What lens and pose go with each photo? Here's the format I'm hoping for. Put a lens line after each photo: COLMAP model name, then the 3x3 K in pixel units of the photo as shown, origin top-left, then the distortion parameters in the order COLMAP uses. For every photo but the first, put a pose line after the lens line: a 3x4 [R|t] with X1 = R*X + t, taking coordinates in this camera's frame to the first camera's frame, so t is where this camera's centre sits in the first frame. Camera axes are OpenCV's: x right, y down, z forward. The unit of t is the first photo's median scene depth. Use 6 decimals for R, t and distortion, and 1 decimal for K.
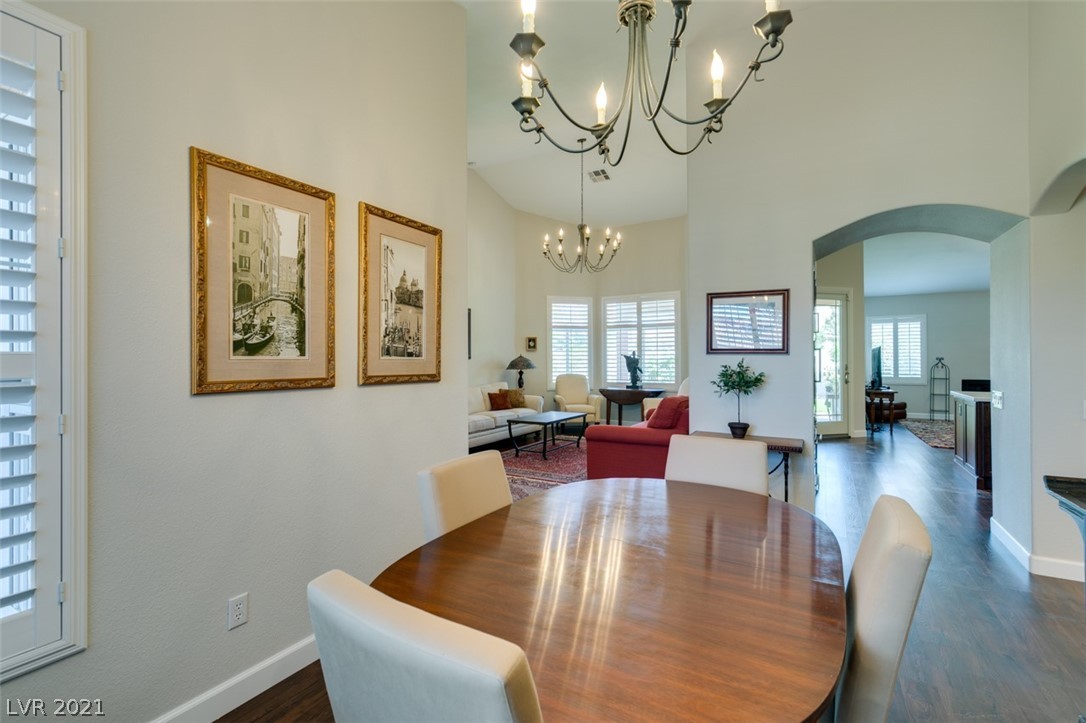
lens RADIAL K [[489.4, 0, 539.5], [0, 489.4, 356.9], [0, 0, 1]] dist [0.002780, 0.000325]
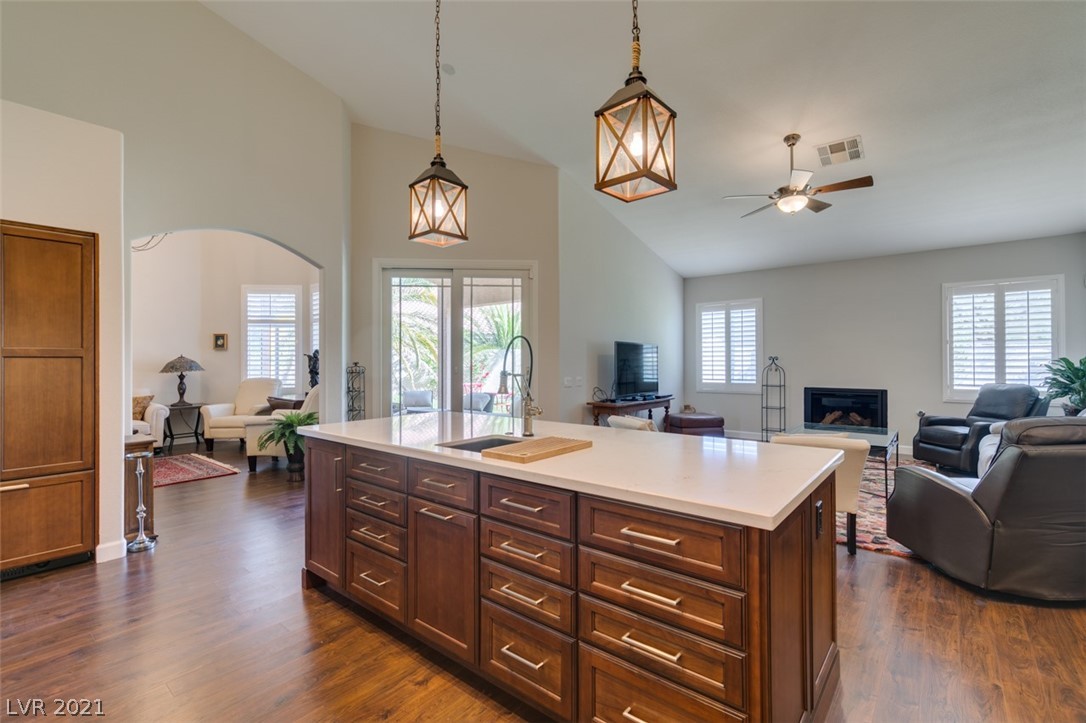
lens RADIAL K [[489.4, 0, 544.2], [0, 489.4, 359.7], [0, 0, 1]] dist [0.002780, 0.000325]
pose [[0.986689, -0.002026, -0.162609, 0.686402], [0.002750, 0.999987, 0.004228, 0.001984], [0.162598, -0.004619, 0.986682, 0.262219]]
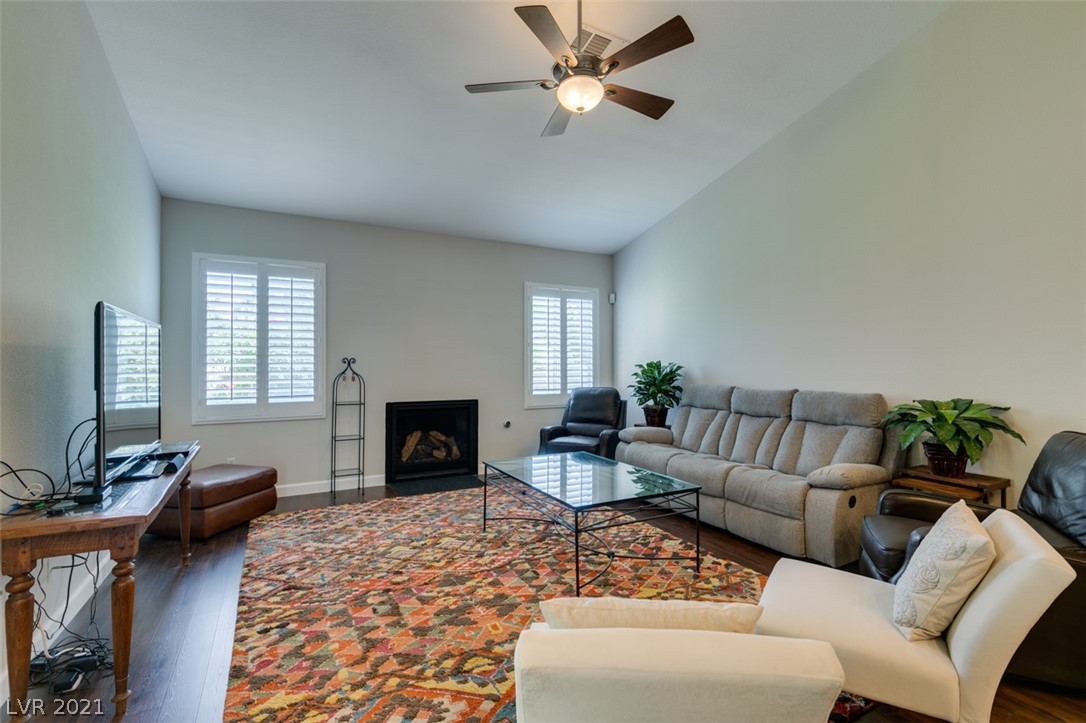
lens RADIAL K [[489.4, 0, 542.1], [0, 489.4, 358.6], [0, 0, 1]] dist [0.002780, 0.000325]
pose [[0.520281, 0.008390, 0.853954, 0.590642], [-0.006954, 0.999960, -0.005588, 0.003678], [-0.853967, -0.003031, 0.520319, 0.689840]]
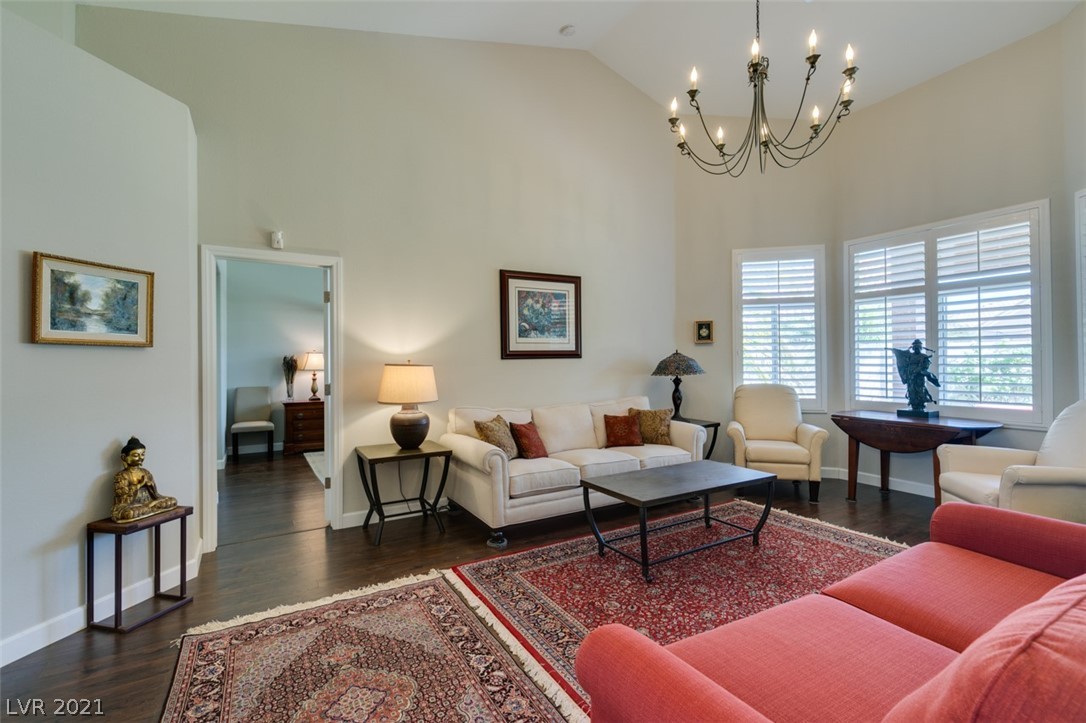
lens RADIAL K [[489.4, 0, 542.4], [0, 489.4, 356.2], [0, 0, 1]] dist [0.002780, 0.000325]
pose [[0.874671, -0.007871, -0.484653, 0.102290], [0.006612, 0.999969, -0.004307, 0.003836], [0.484672, 0.000563, 0.874696, 0.390957]]
